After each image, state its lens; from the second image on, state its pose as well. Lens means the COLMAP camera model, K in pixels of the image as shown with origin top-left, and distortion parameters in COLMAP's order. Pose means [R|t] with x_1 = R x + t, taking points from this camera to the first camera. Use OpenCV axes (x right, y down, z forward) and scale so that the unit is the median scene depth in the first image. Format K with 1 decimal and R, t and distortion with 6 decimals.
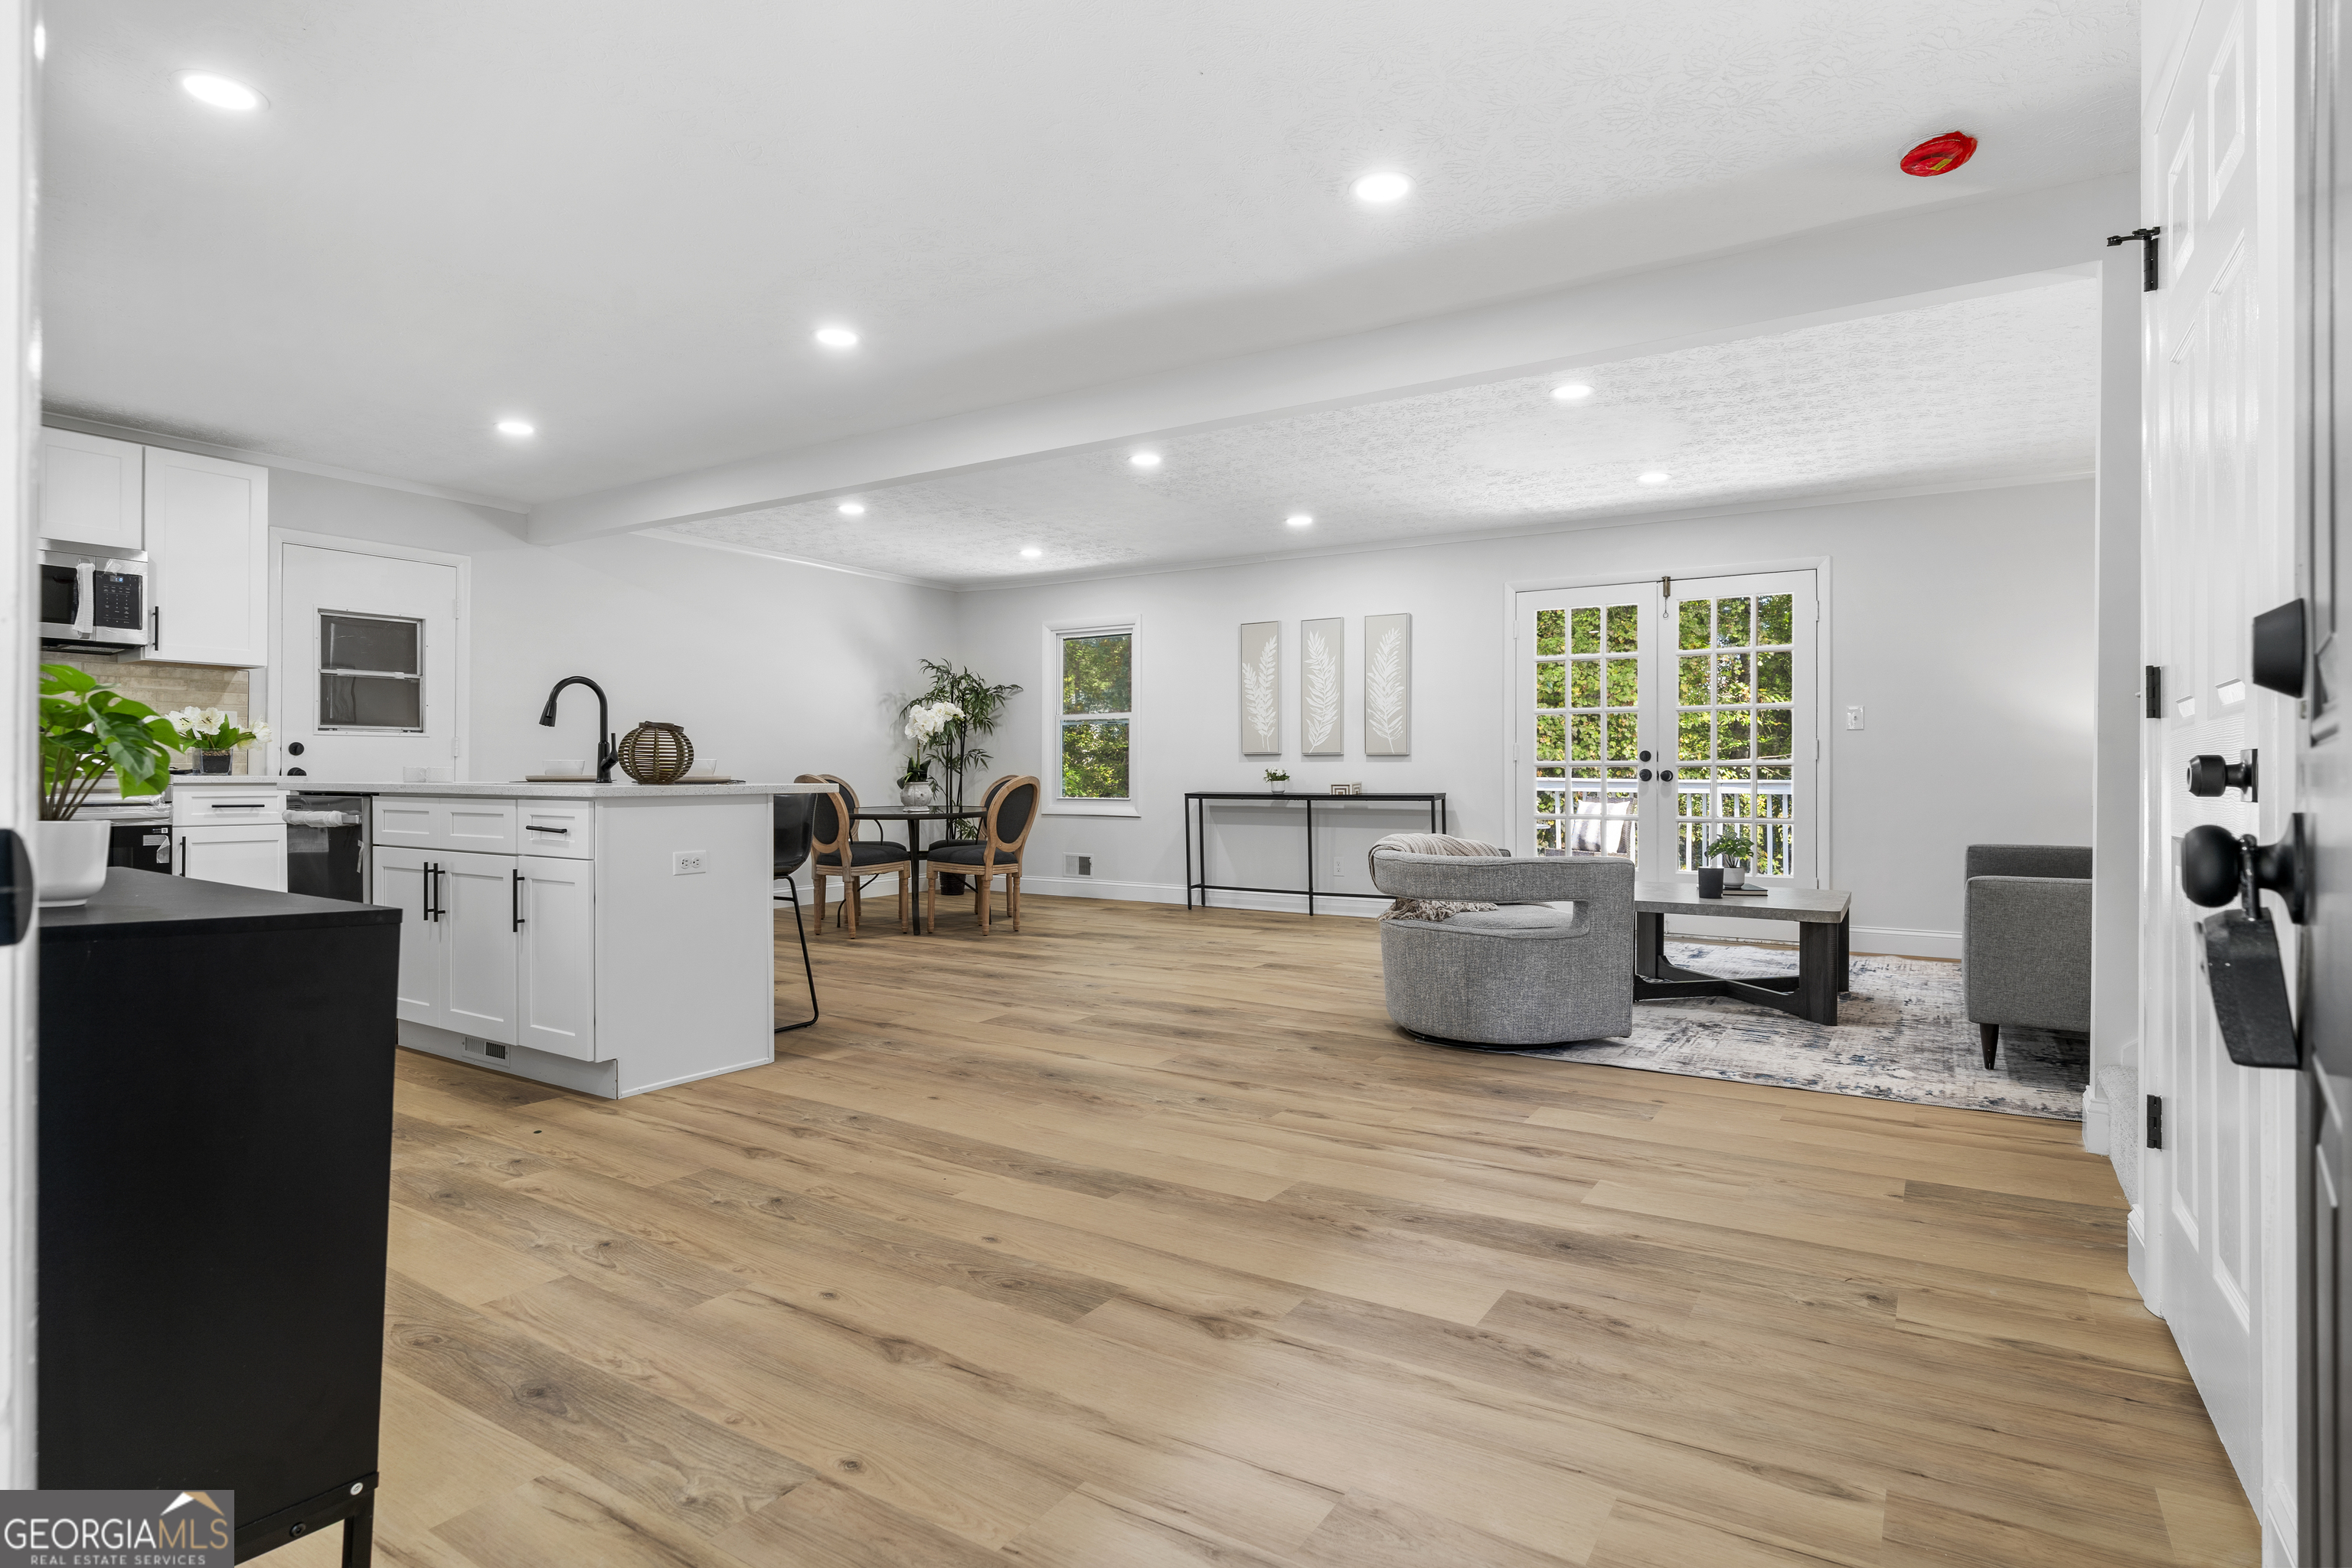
lens RADIAL K [[1210.3, 0, 1176.0], [0, 1210.3, 784.0], [0, 0, 1]] dist [0.000982, 0.000273]
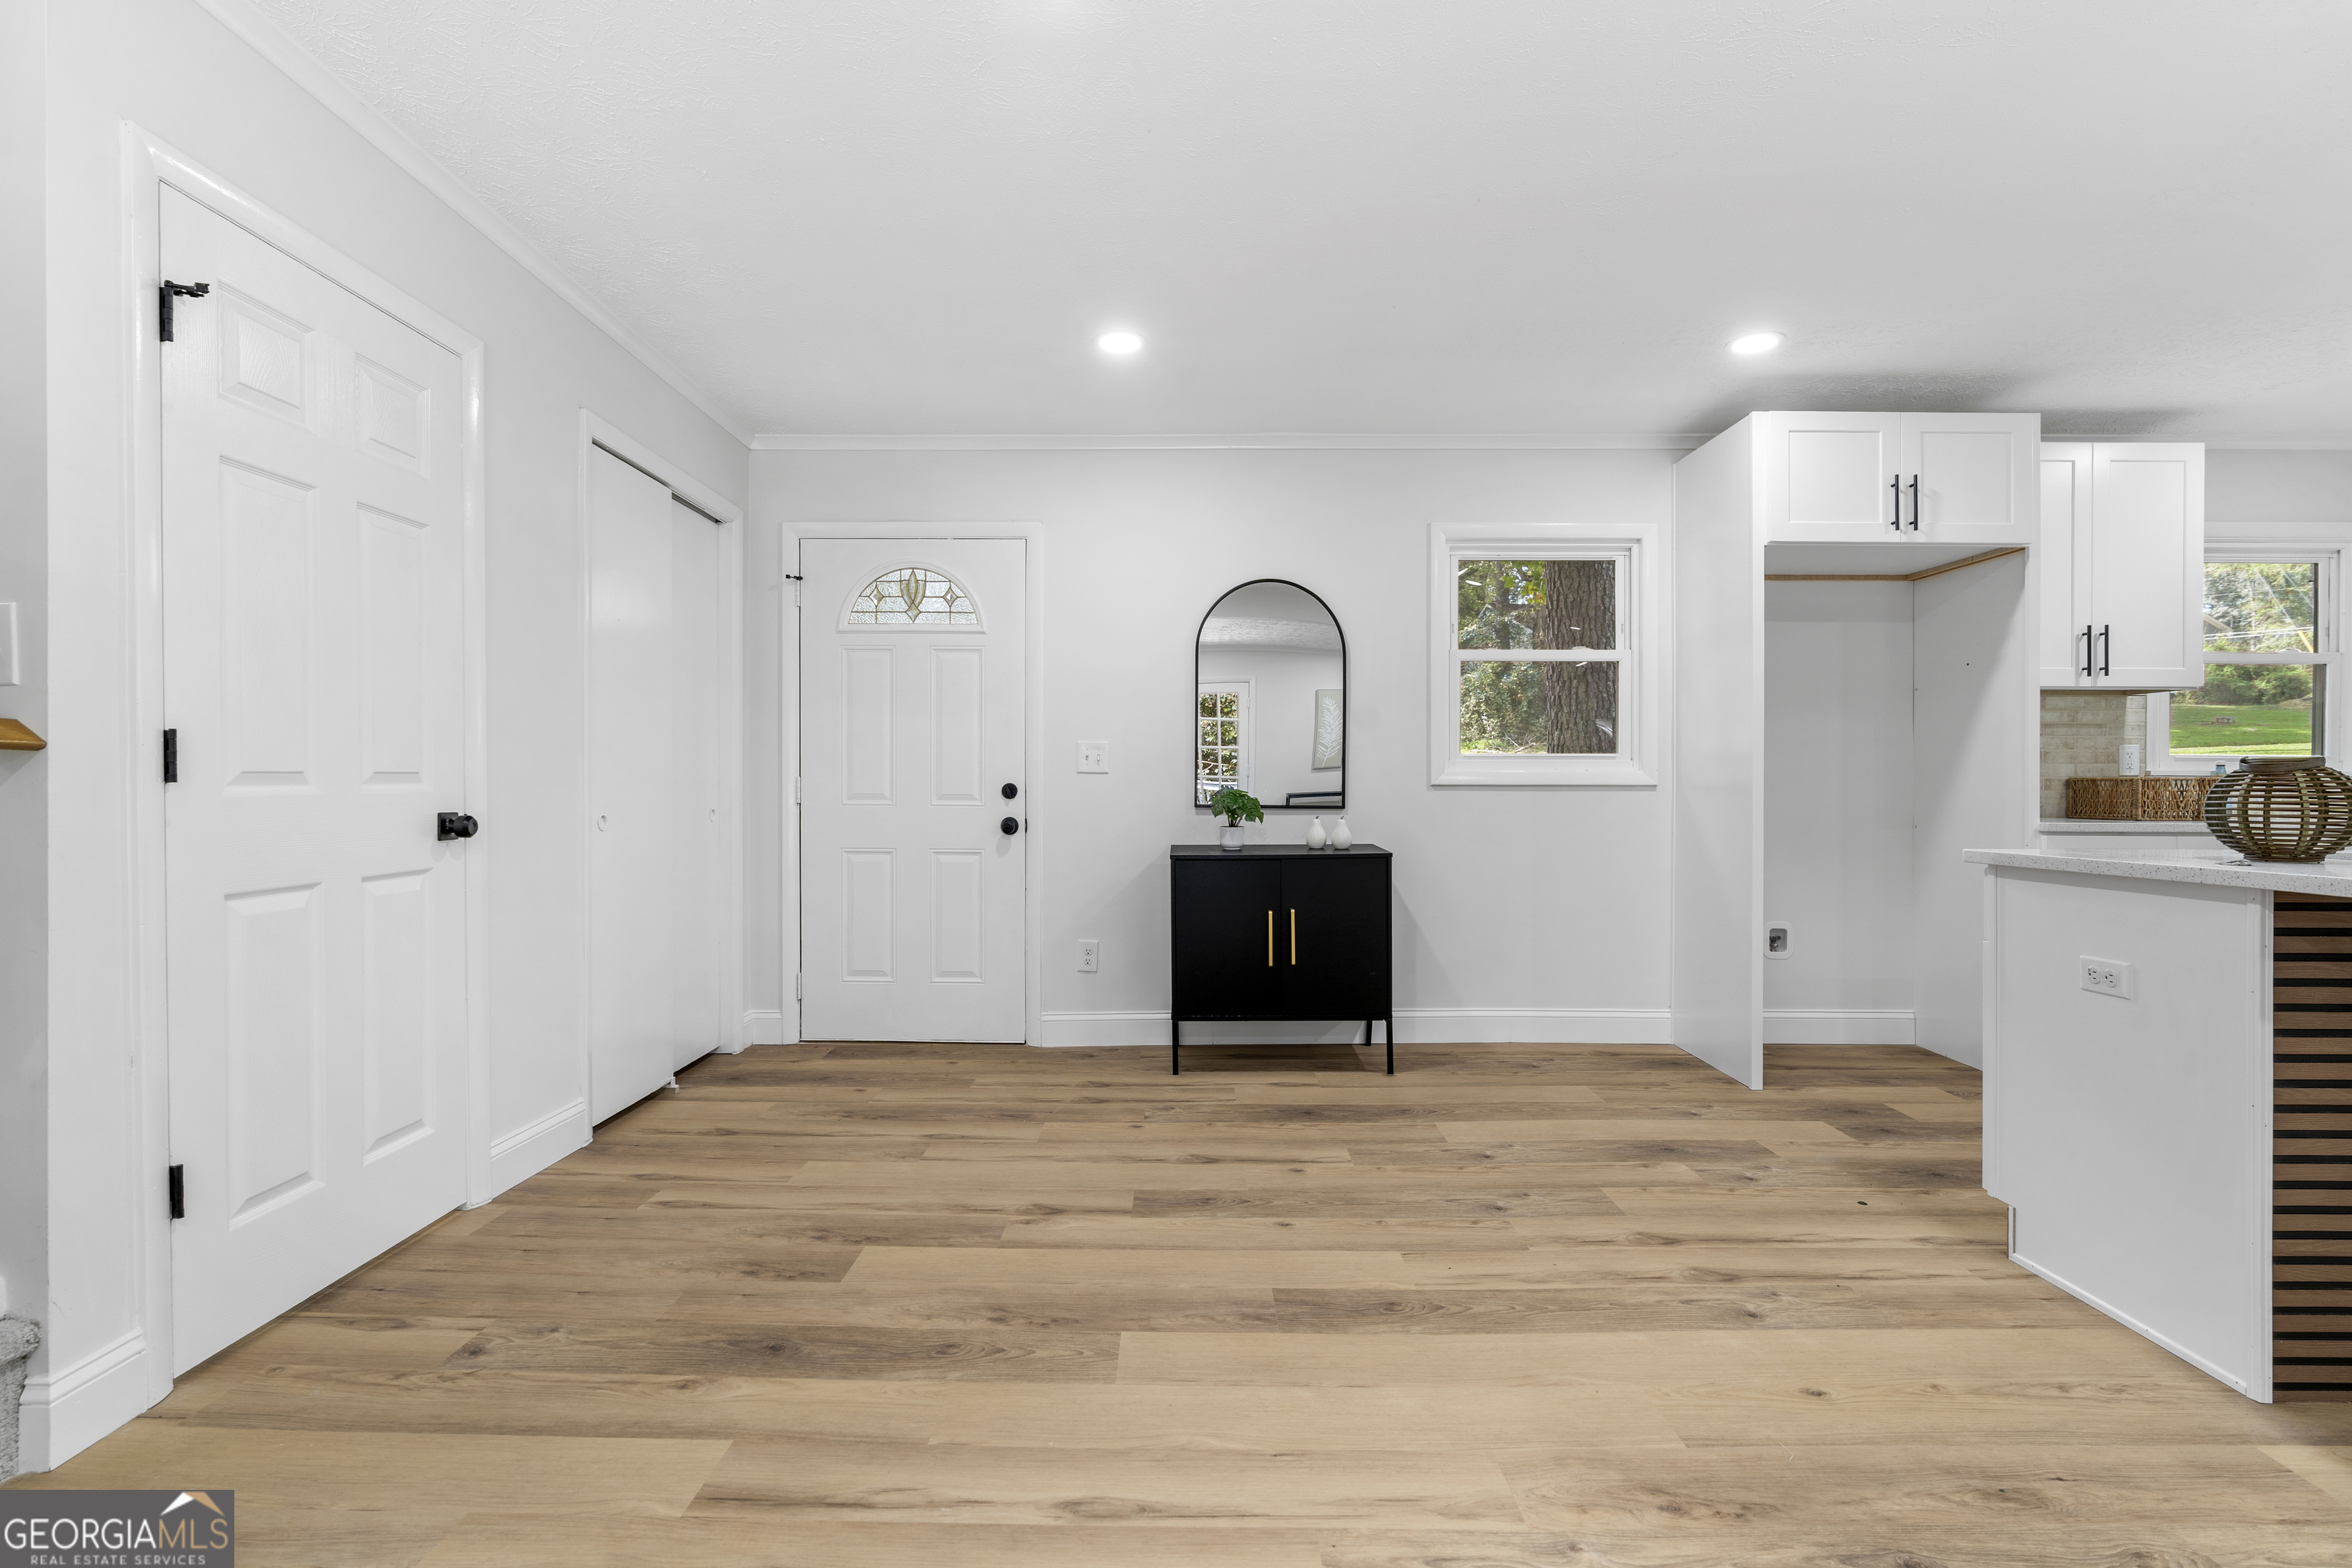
lens RADIAL K [[1060.0, 0, 1176.0], [0, 1060.0, 784.0], [0, 0, 1]] dist [0.000187, 0.000203]
pose [[-0.845194, -0.007166, -0.534412, 0.485802], [-0.008409, 0.999965, -0.000110, -0.050568], [0.534394, 0.004401, -0.845224, 1.799023]]
